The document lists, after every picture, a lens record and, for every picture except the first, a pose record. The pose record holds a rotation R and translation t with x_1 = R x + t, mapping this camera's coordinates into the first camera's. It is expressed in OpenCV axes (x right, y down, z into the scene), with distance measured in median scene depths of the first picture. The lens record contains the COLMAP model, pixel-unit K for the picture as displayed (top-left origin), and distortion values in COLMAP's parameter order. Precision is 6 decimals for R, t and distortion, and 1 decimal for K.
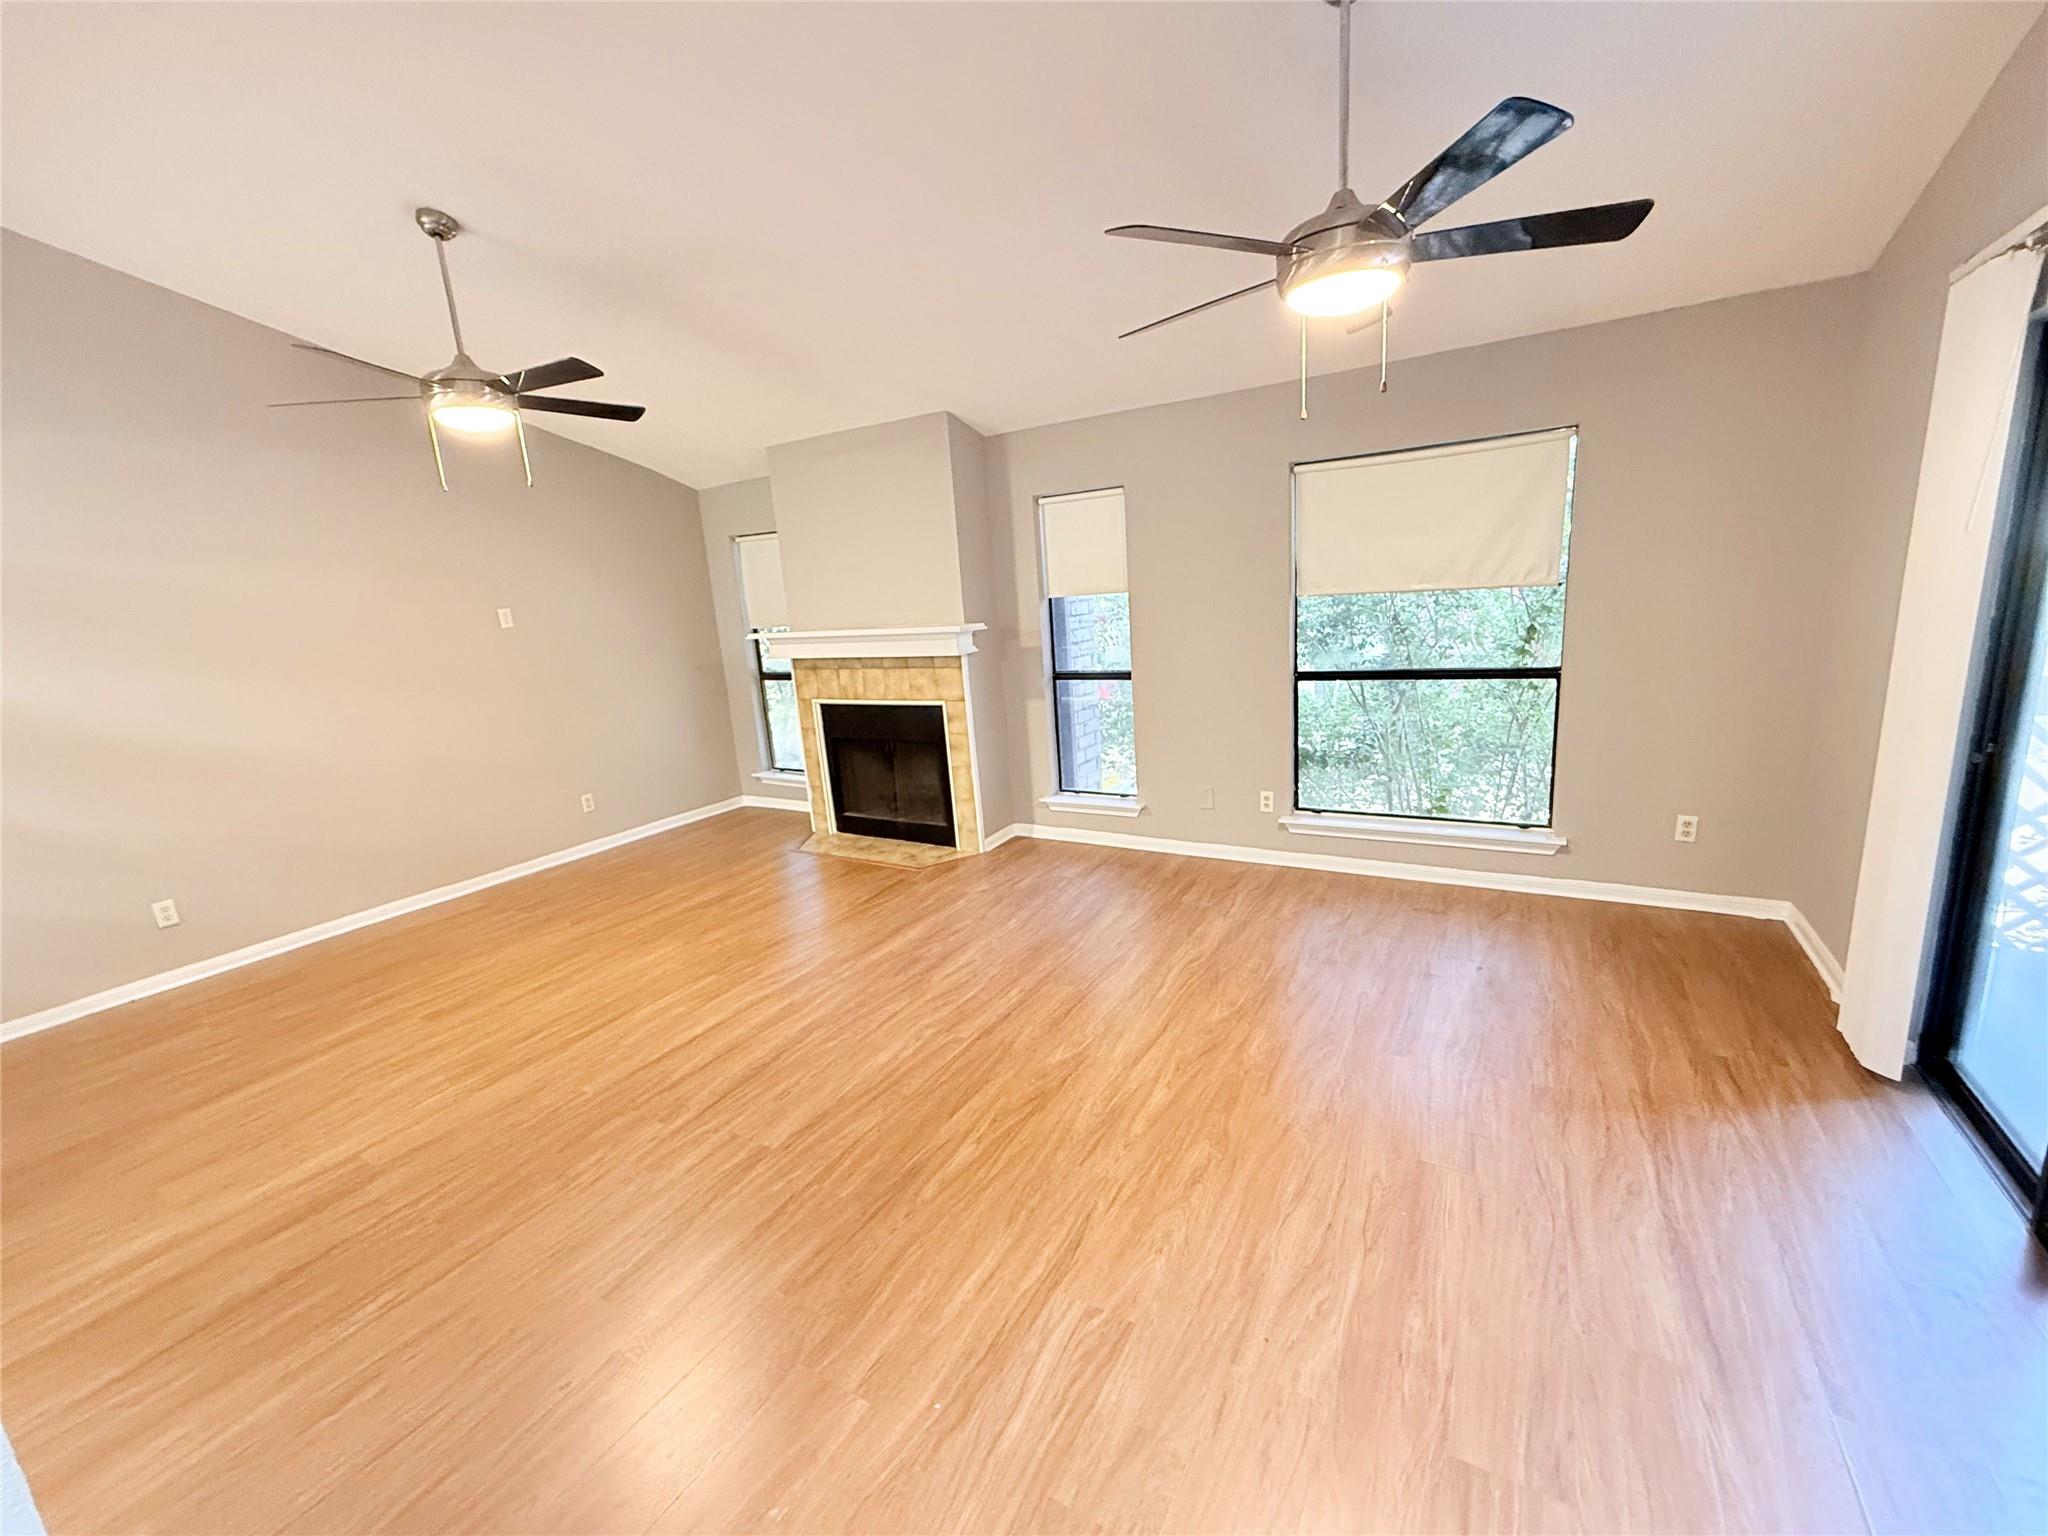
lens RADIAL K [[830.5, 0, 1031.7], [0, 830.5, 761.8], [0, 0, 1]] dist [-0.001218, -0.001138]
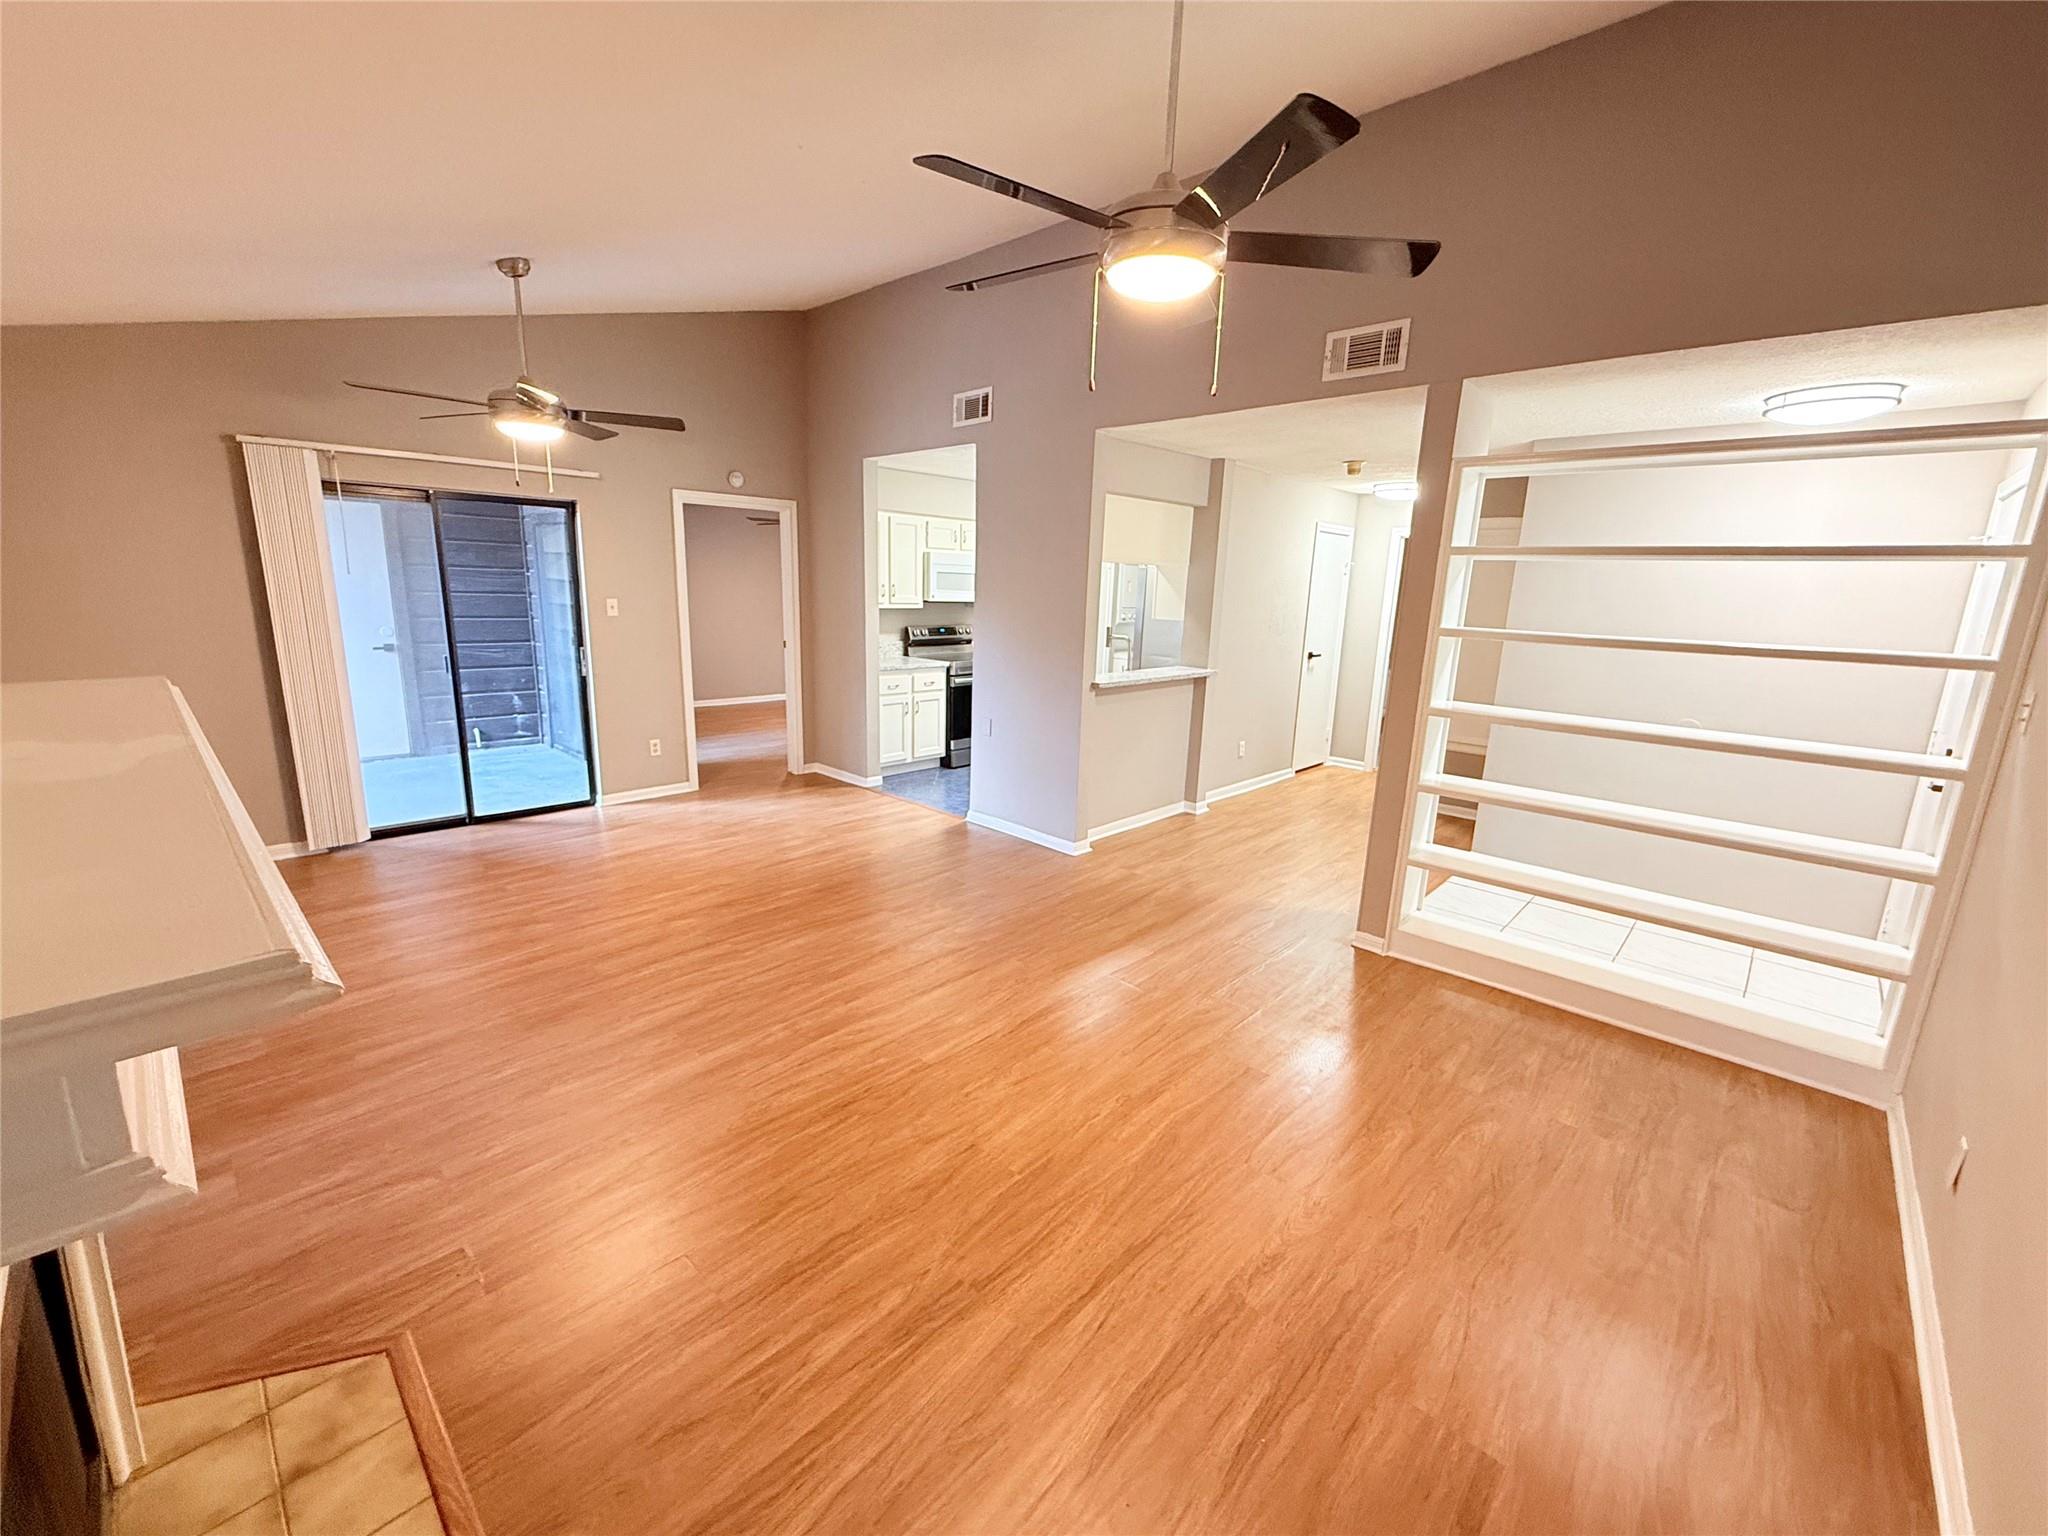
lens RADIAL K [[830.5, 0, 1023.6], [0, 830.5, 764.6], [0, 0, 1]] dist [-0.001218, -0.001138]
pose [[-0.974107, -0.013001, 0.225714, -0.645594], [0.078167, 0.917413, 0.390185, -0.297151], [-0.212145, 0.397725, -0.892642, 1.571006]]
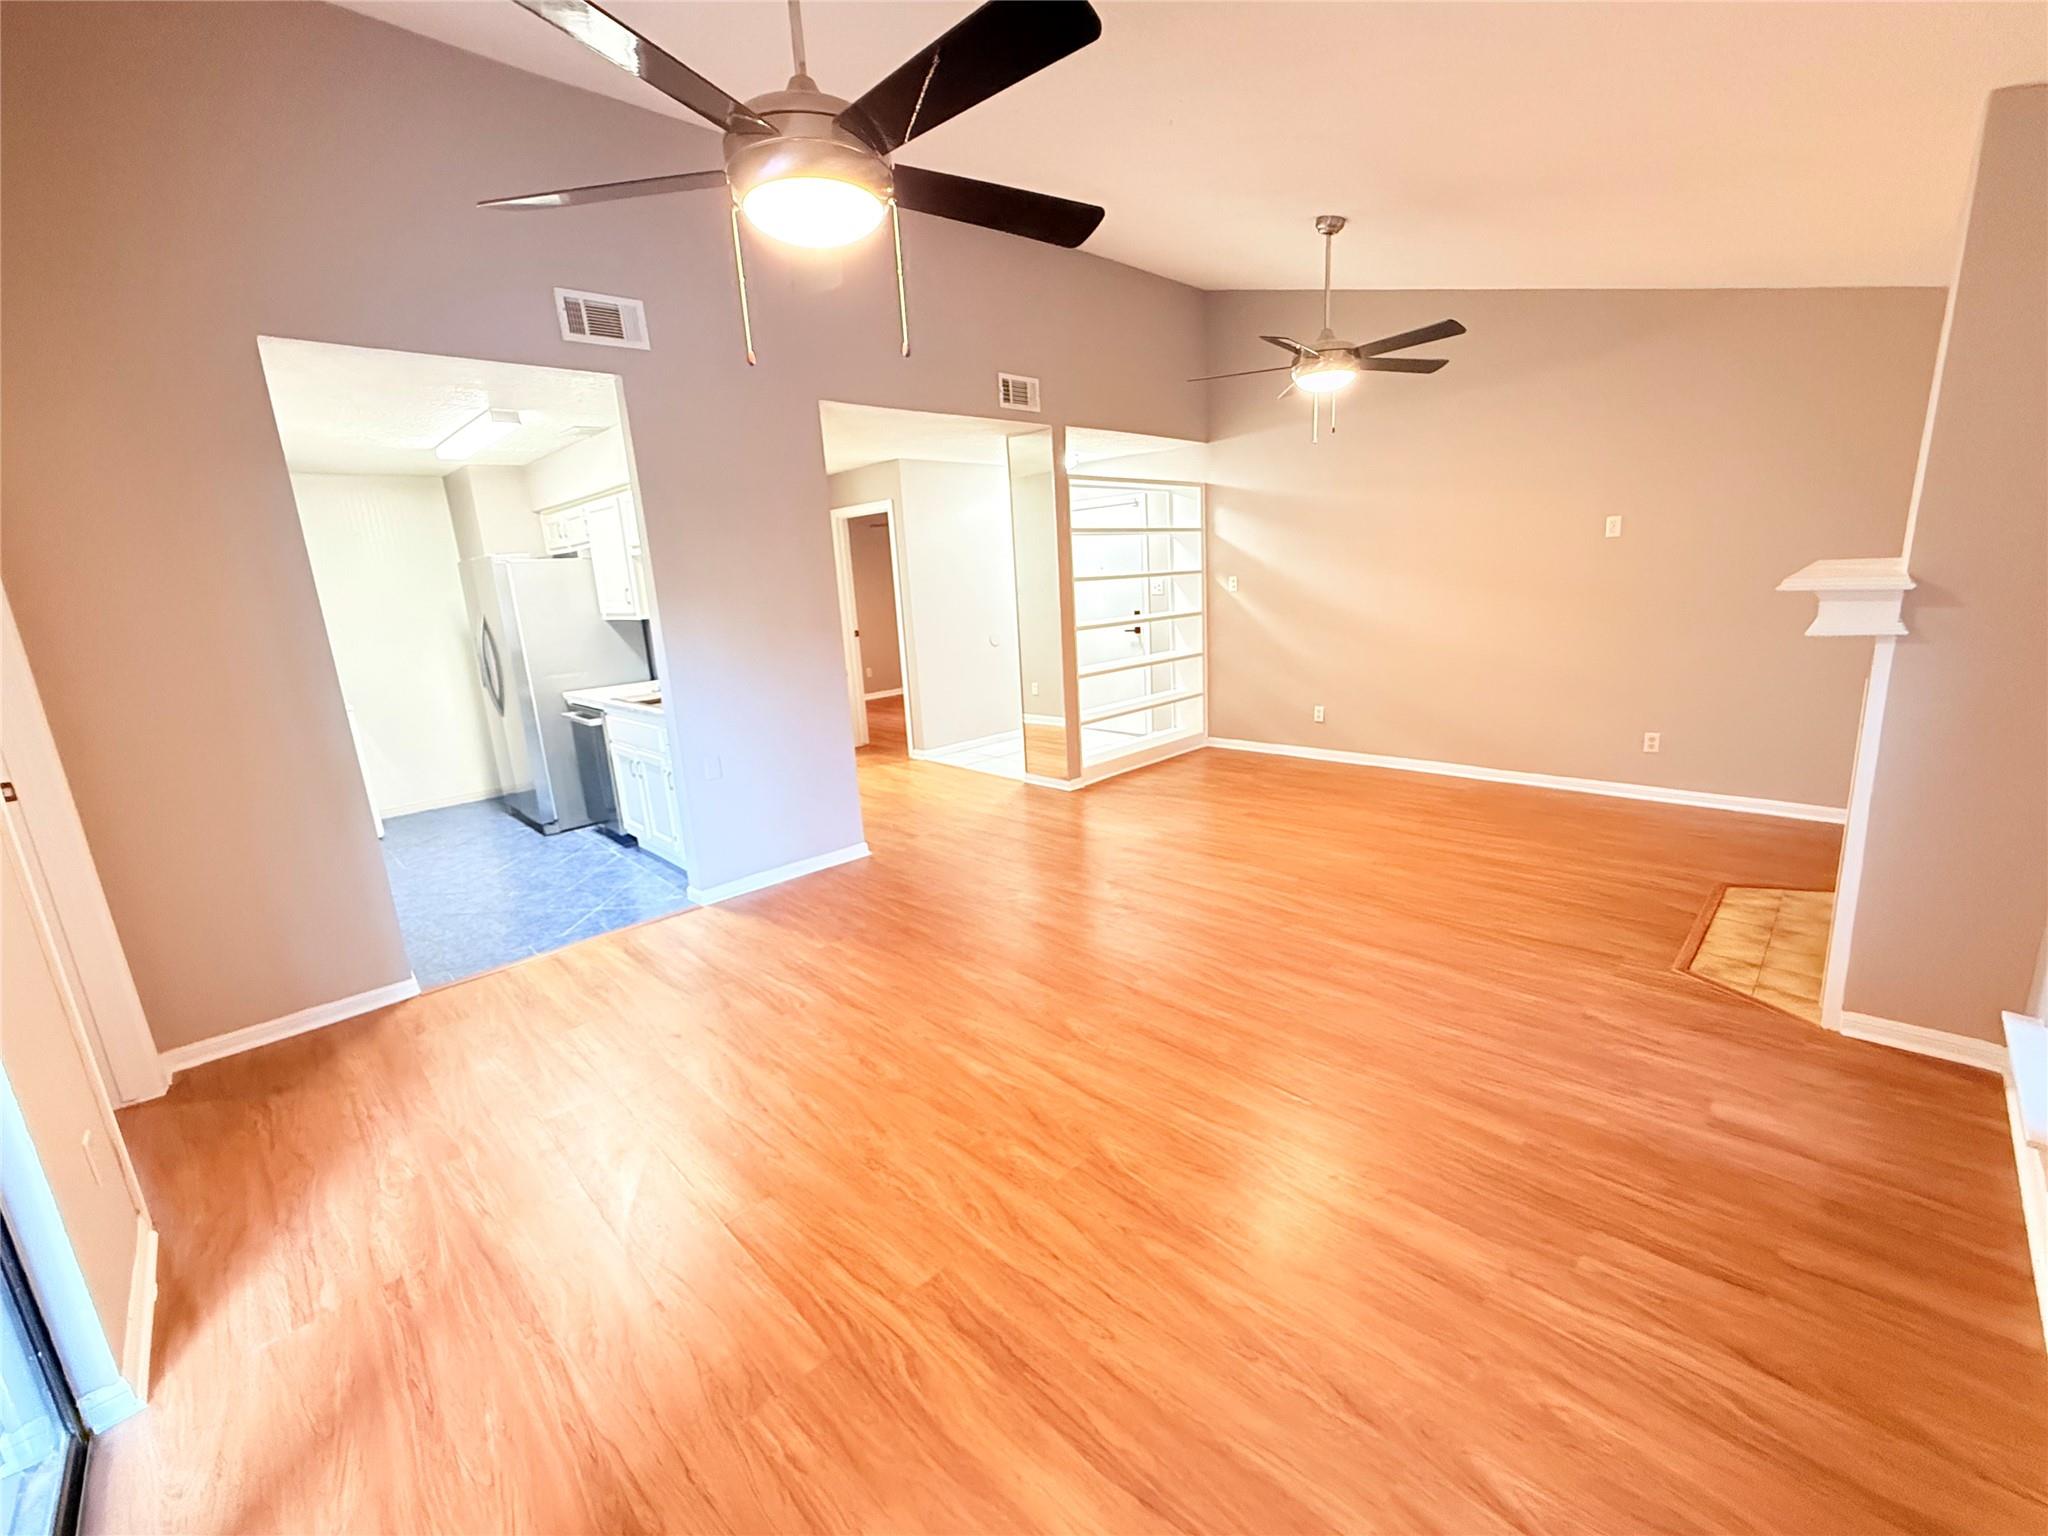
lens RADIAL K [[830.5, 0, 1021.1], [0, 830.5, 767.4], [0, 0, 1]] dist [-0.001218, -0.001138]
pose [[-0.257316, 0.297973, -0.919239, 0.694102], [-0.126177, 0.932767, 0.337677, -0.212690], [0.958054, 0.202876, -0.202418, 0.842289]]
